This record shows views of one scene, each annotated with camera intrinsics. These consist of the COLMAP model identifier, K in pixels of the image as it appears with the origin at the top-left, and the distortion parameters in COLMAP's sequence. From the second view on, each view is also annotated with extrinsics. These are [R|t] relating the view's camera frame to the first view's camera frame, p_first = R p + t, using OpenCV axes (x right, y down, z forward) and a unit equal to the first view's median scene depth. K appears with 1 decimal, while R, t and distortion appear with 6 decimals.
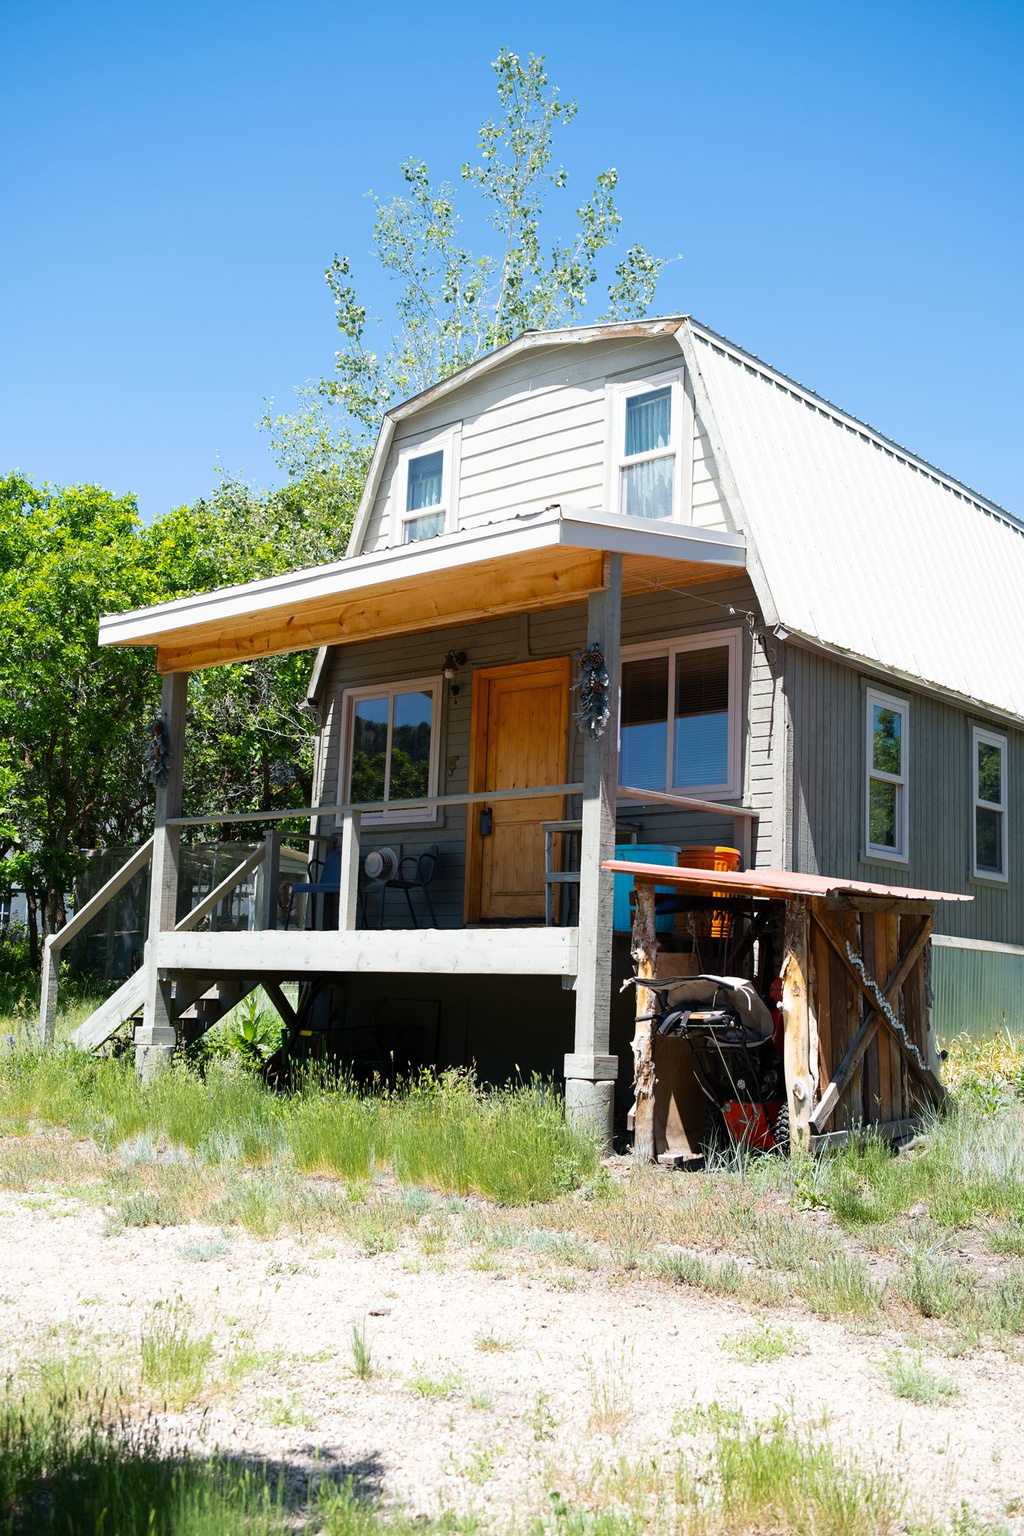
lens RADIAL K [[1525.7, 0, 520.3], [0, 1525.7, 766.7], [0, 0, 1]] dist [-0.054150, 0.198215]
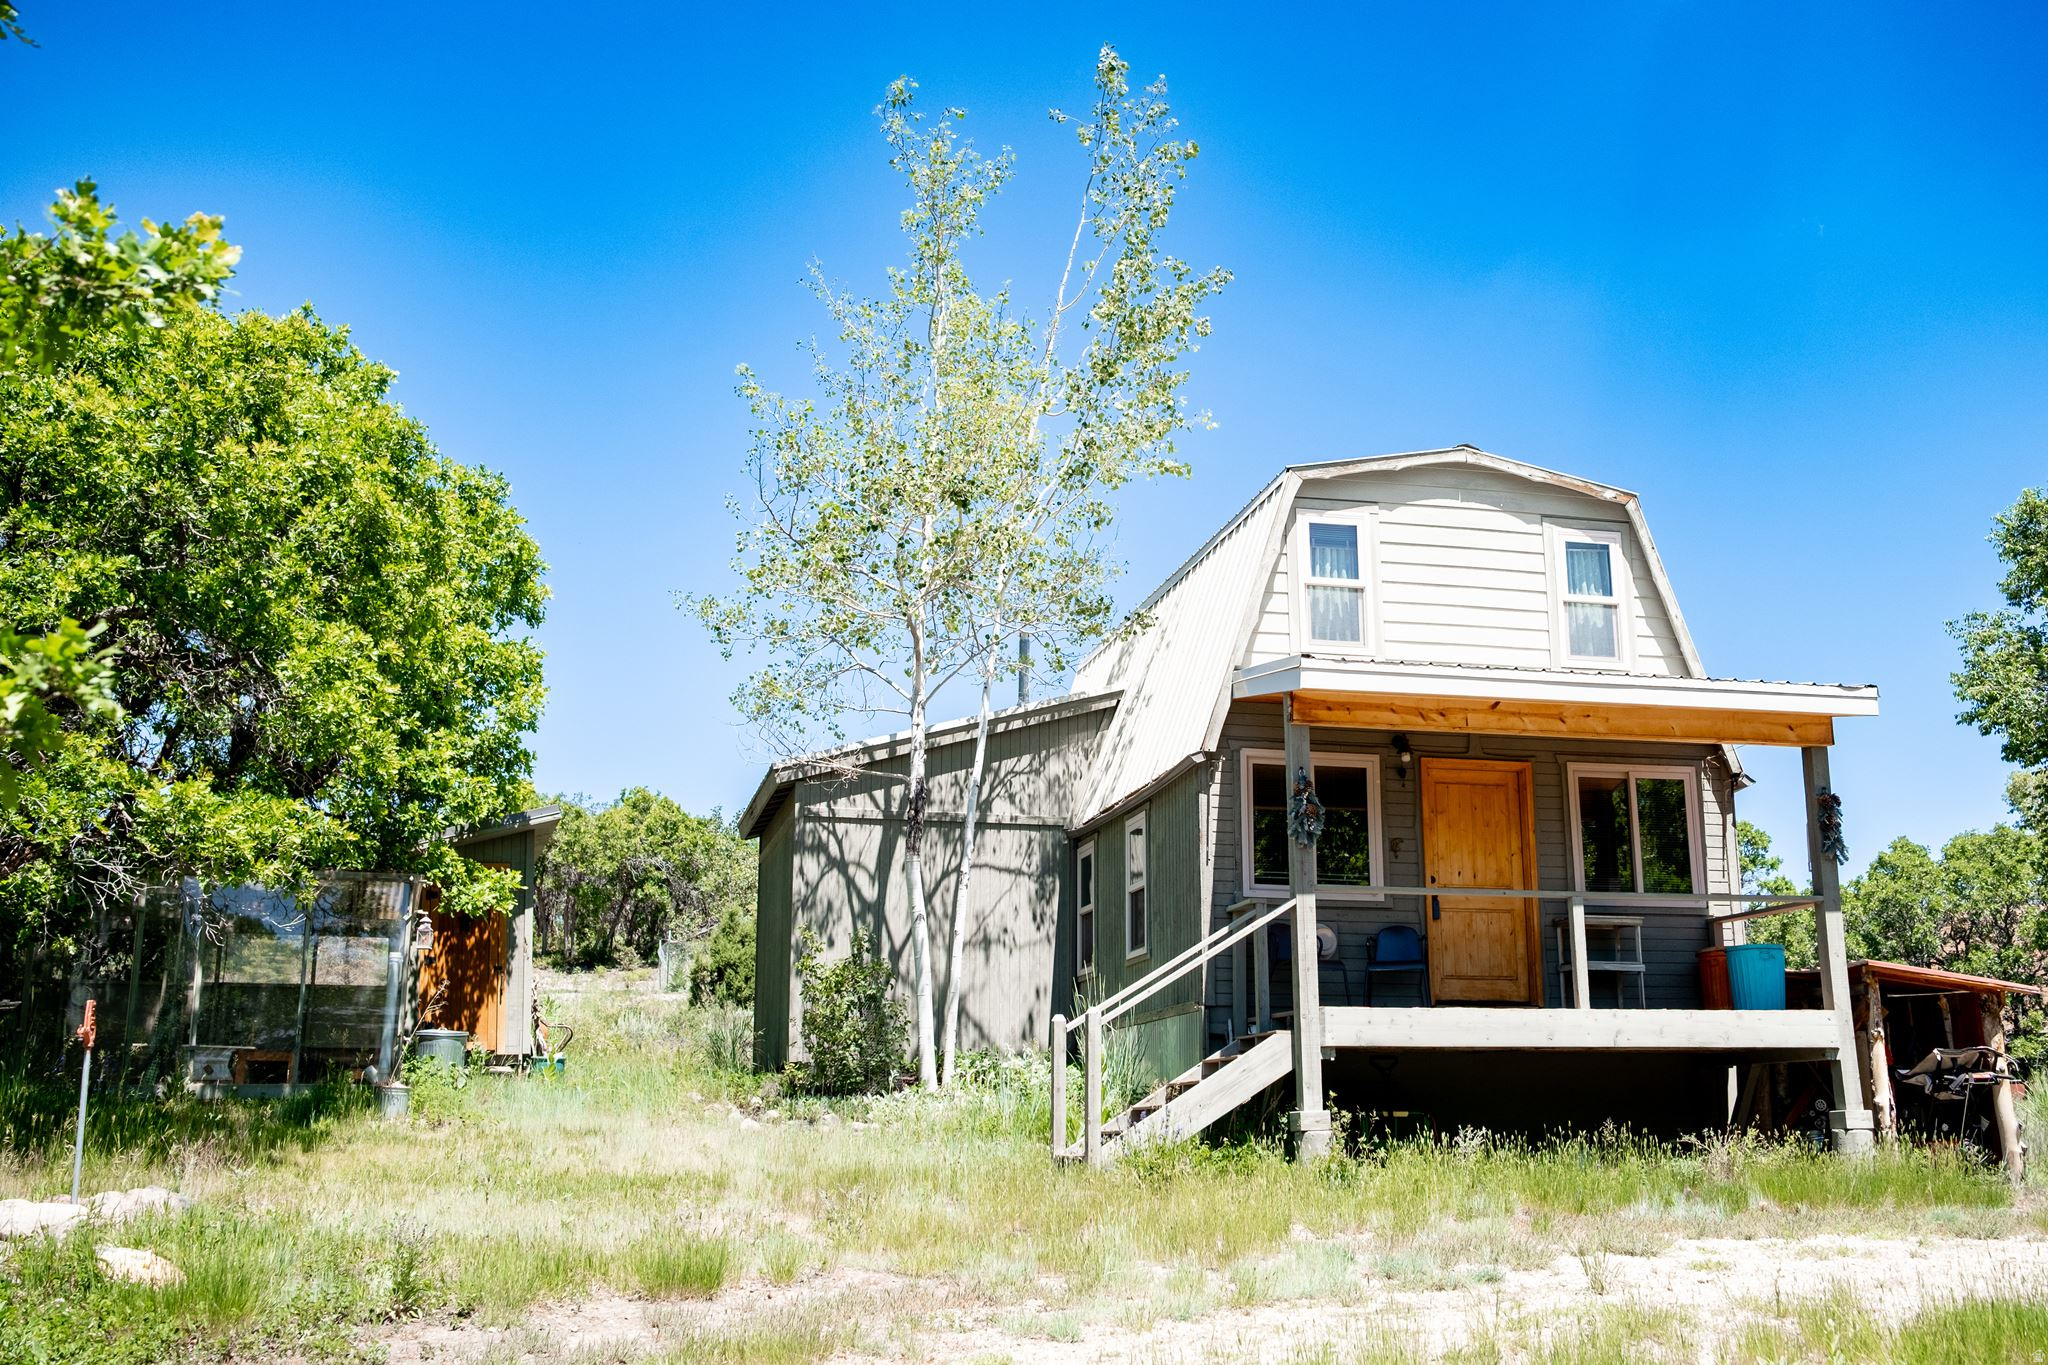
lens RADIAL K [[2132.4, 0, 1059.8], [0, 2132.4, 645.5], [0, 0, 1]] dist [-0.064417, 0.166398]
pose [[0.577717, 0.158690, 0.800662, -1.446916], [-0.098716, 0.987303, -0.124454, 0.070721], [-0.810246, -0.007139, 0.586047, 0.388549]]
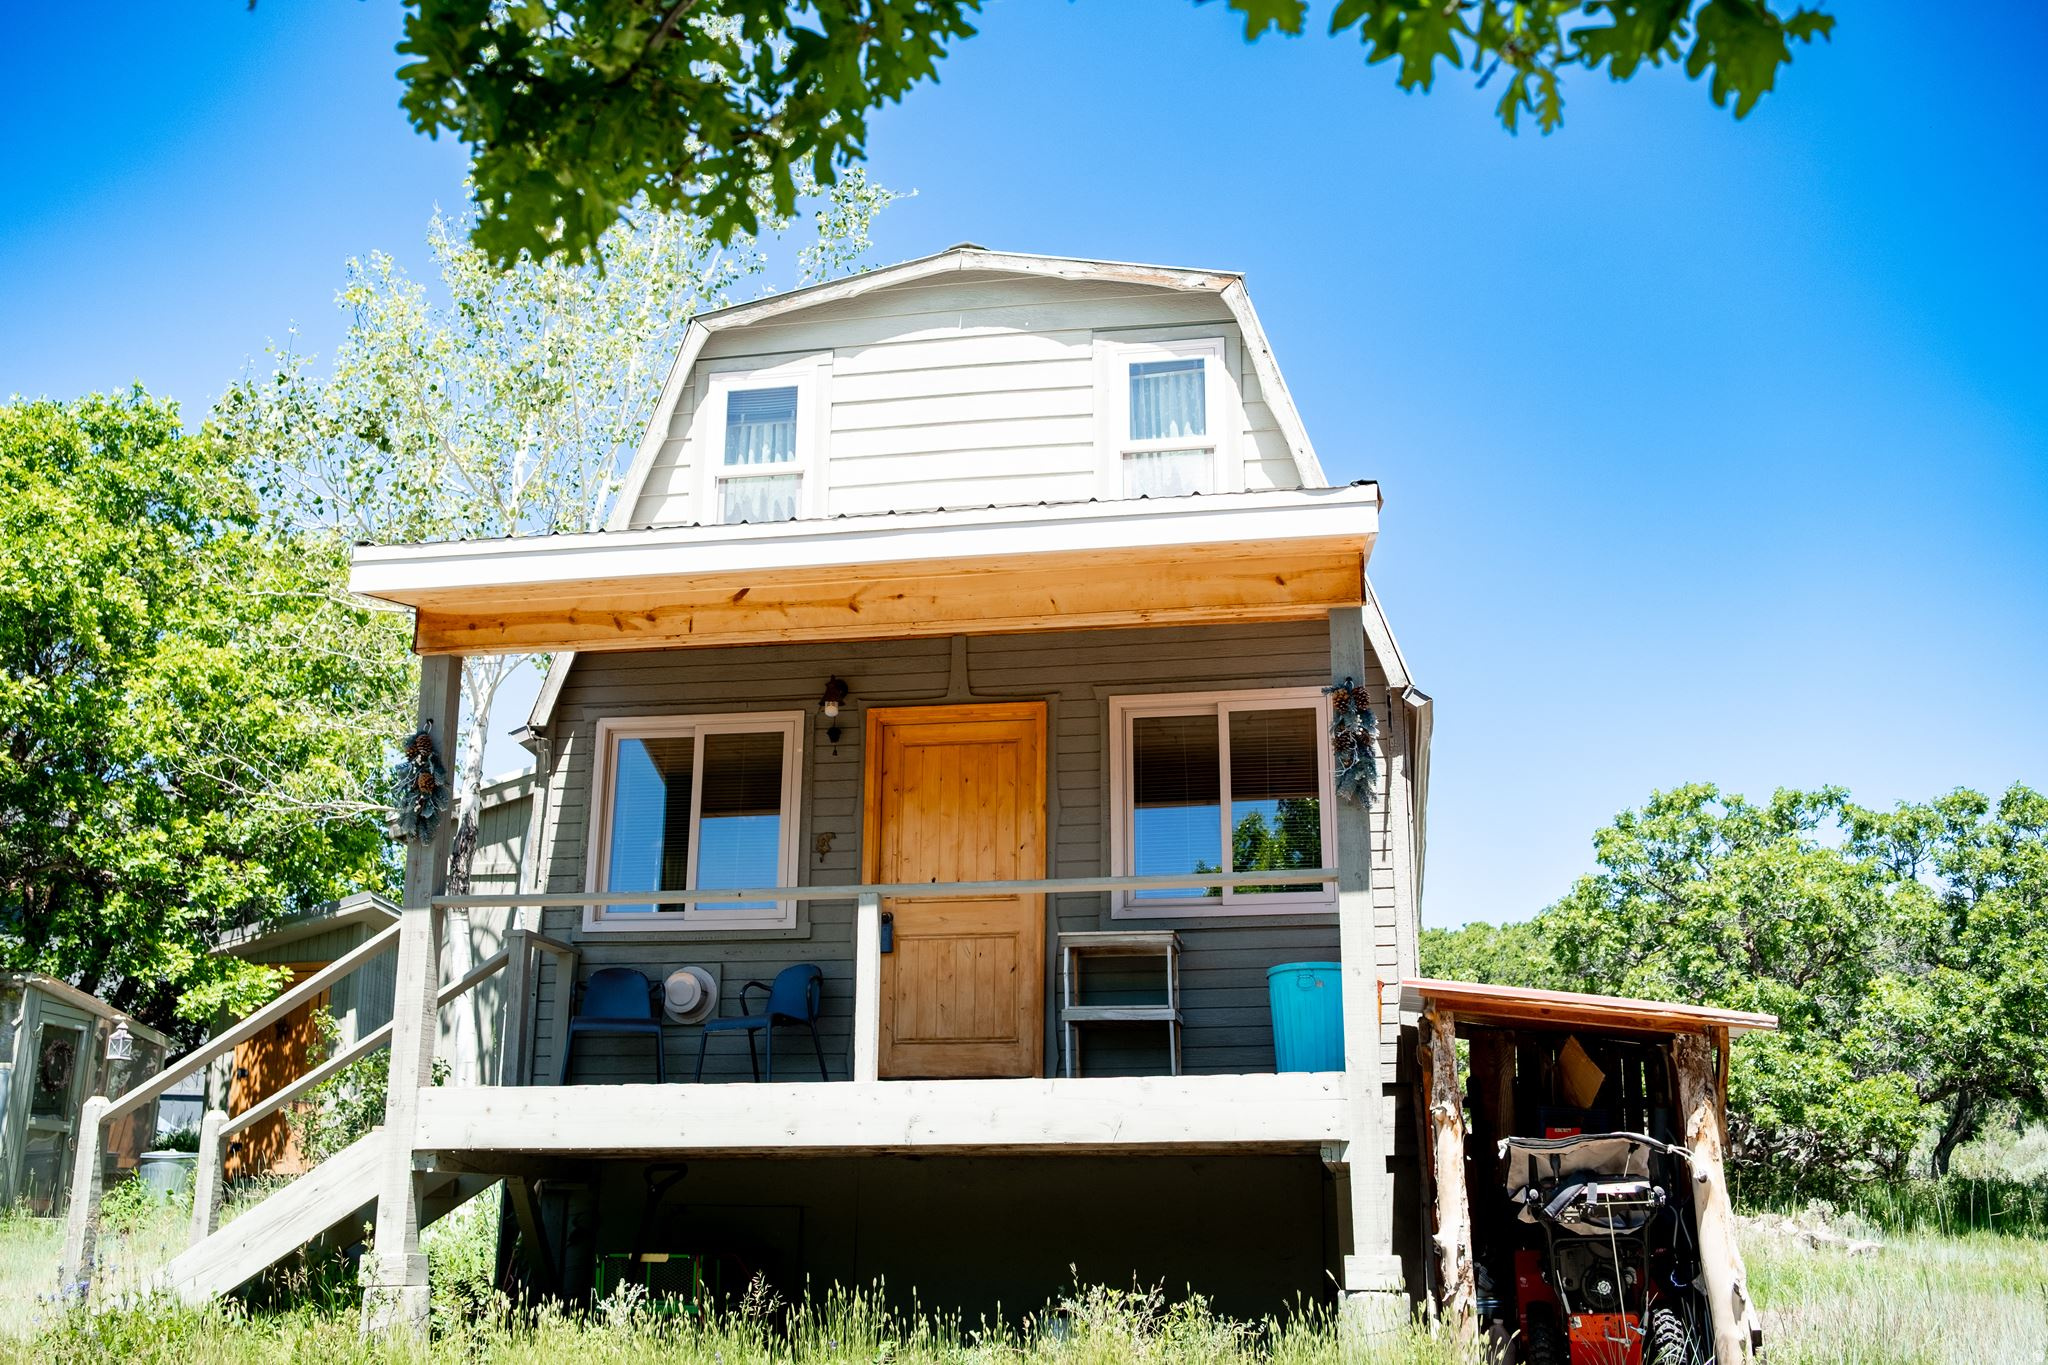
lens RADIAL K [[2039.3, 0, 1024.0], [0, 2039.3, 682.5], [0, 0, 1]] dist [-0.063727, 0.226751]
pose [[0.855918, 0.118861, 0.503265, -0.465774], [-0.053494, 0.988355, -0.142452, 0.055283], [-0.514337, 0.095006, 0.852310, 0.207128]]
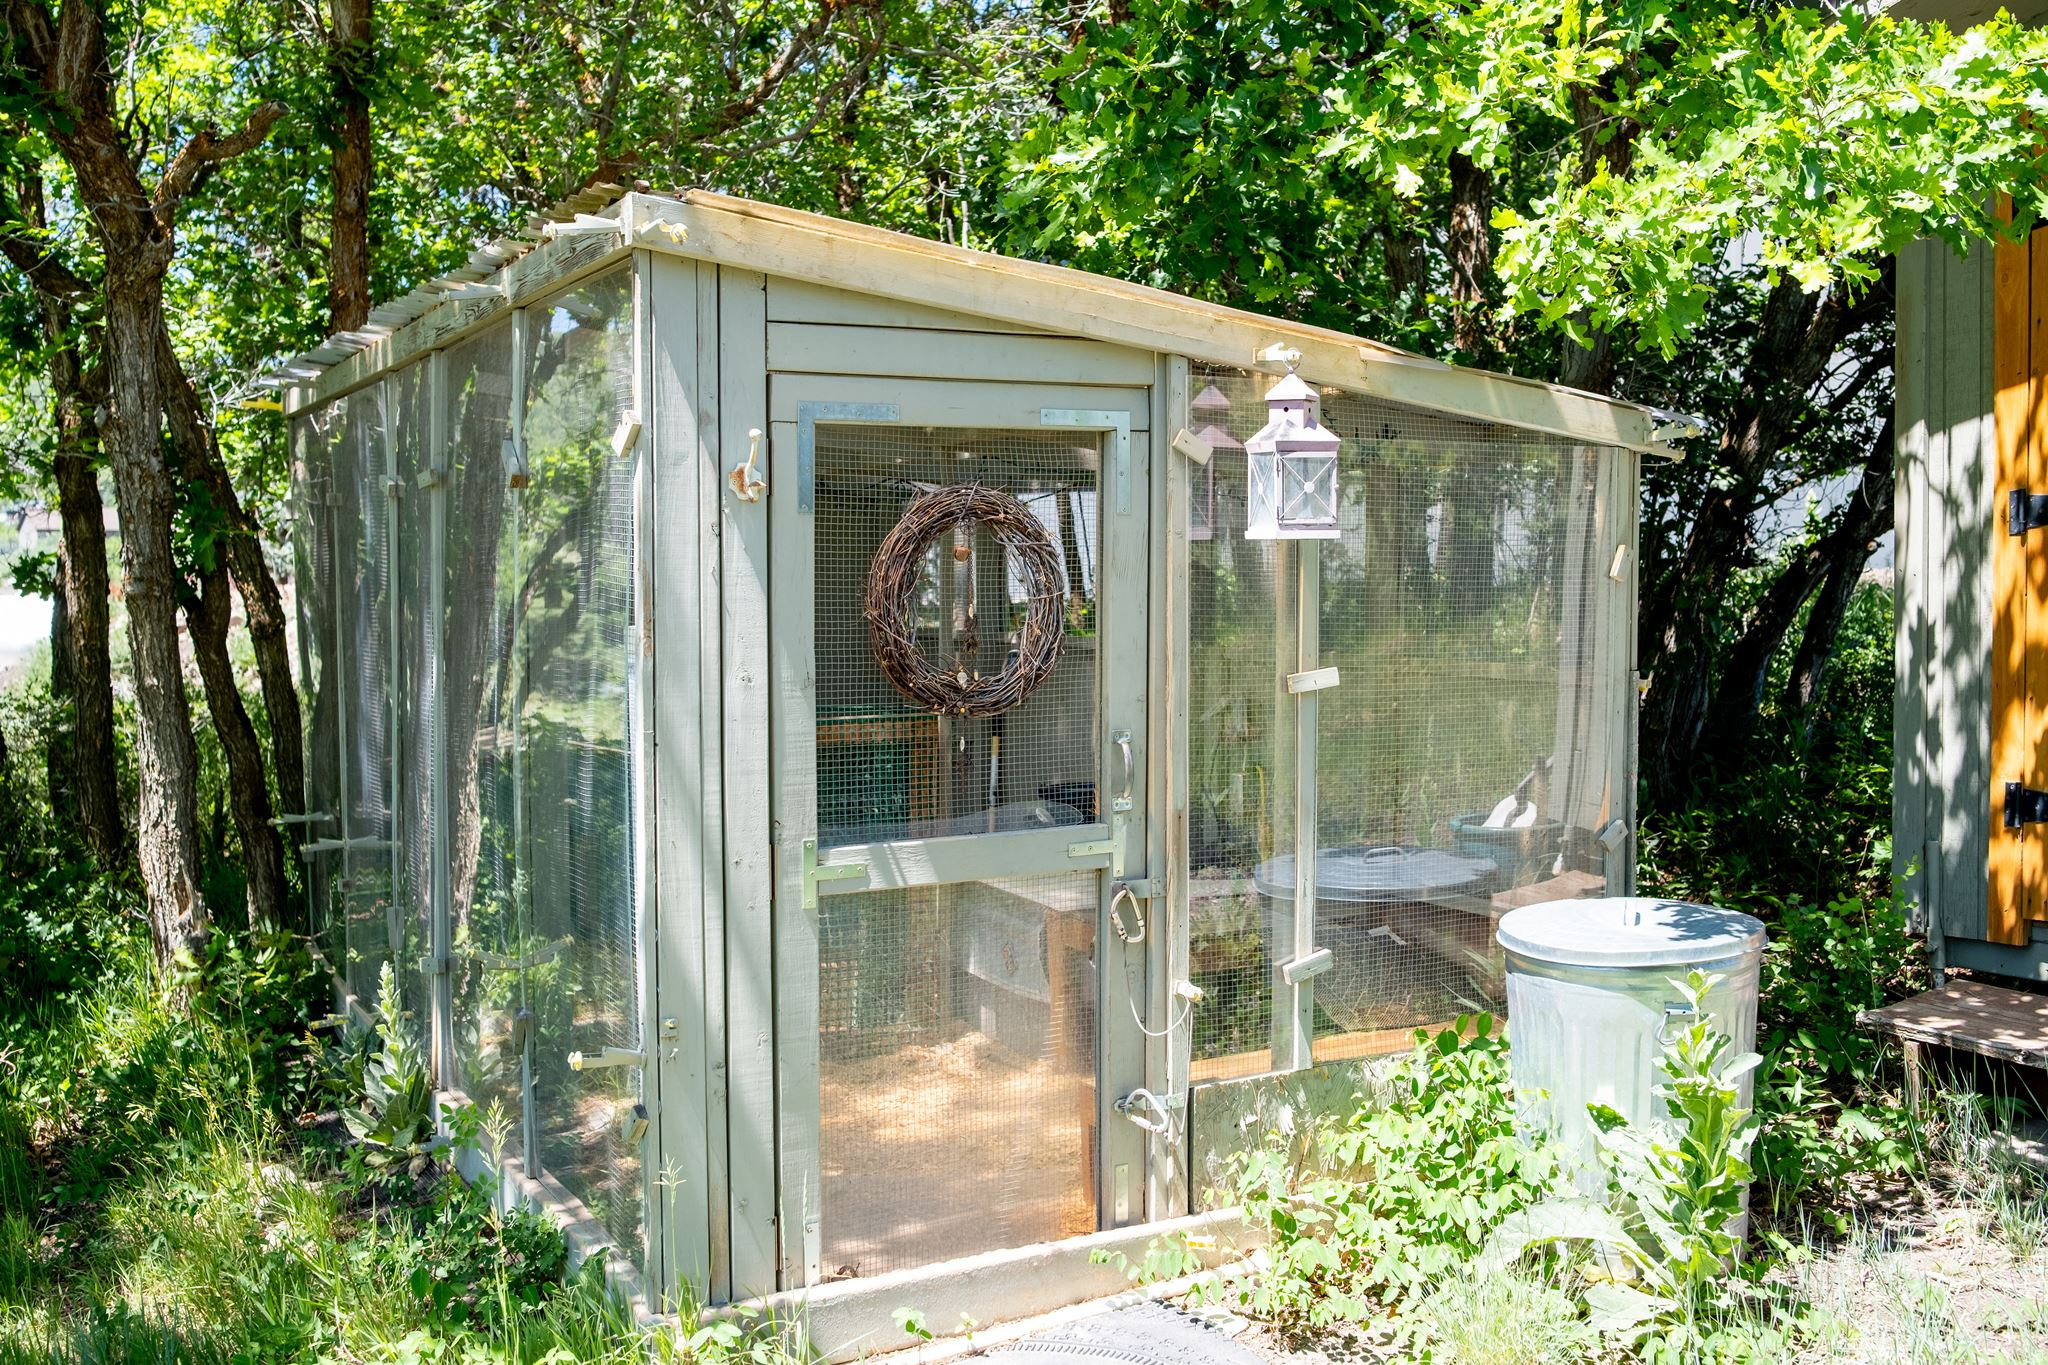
lens RADIAL K [[2132.4, 0, 1059.8], [0, 2132.4, 645.5], [0, 0, 1]] dist [-0.064417, 0.166398]
pose [[0.937753, -0.067105, -0.340759, -0.161823], [0.117080, 0.984805, 0.128263, 0.122822], [0.326973, -0.160175, 0.931360, 1.573650]]
